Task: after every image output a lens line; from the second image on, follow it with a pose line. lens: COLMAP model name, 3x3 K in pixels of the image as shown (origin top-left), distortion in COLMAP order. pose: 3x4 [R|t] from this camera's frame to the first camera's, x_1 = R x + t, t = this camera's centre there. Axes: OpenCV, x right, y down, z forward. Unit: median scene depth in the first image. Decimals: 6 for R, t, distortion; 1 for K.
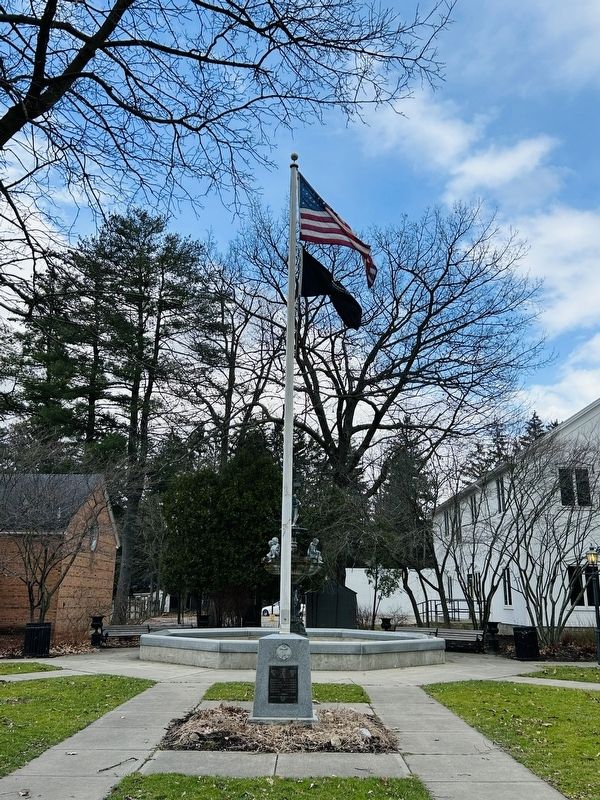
lens RADIAL K [[738.3, 0, 299.7], [0, 738.3, 398.9], [0, 0, 1]] dist [0.037612, 0.000000]
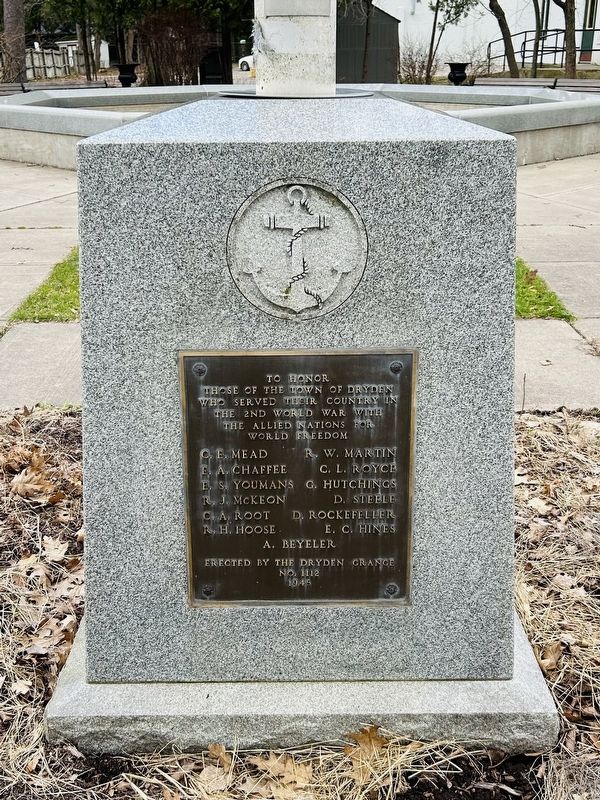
lens RADIAL K [[896.0, 0, 297.4], [0, 896.0, 398.7], [0, 0, 1]] dist [0.023468, 0.000000]
pose [[0.999784, -0.020794, 0.000231, -0.008010], [0.016634, 0.806349, 0.591206, 0.100801], [-0.012480, -0.591074, 0.806521, 0.318374]]
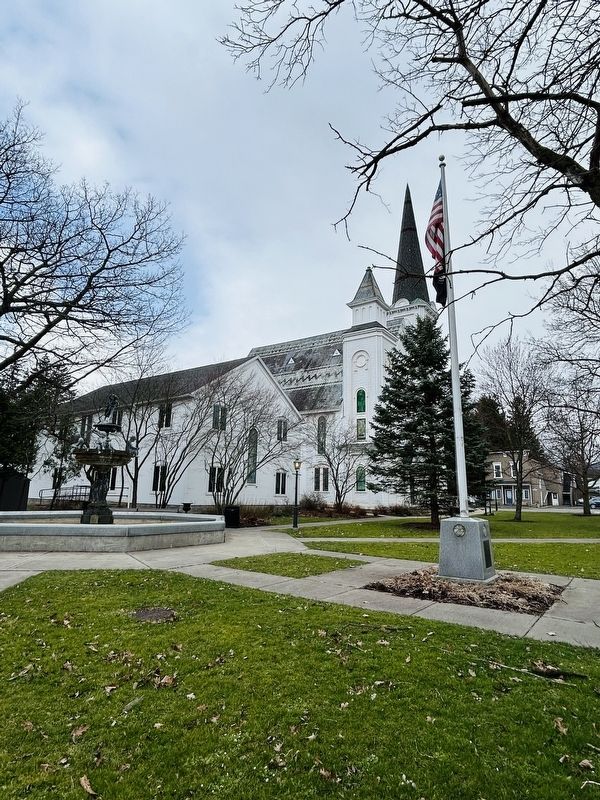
lens RADIAL K [[464.2, 0, 298.0], [0, 464.2, 398.8], [0, 0, 1]] dist [-0.000796, 0.000443]
pose [[0.581832, 0.175980, 0.794042, -0.279212], [-0.234486, 0.971150, -0.043412, 0.077576], [-0.778774, -0.160933, 0.606310, 0.270744]]
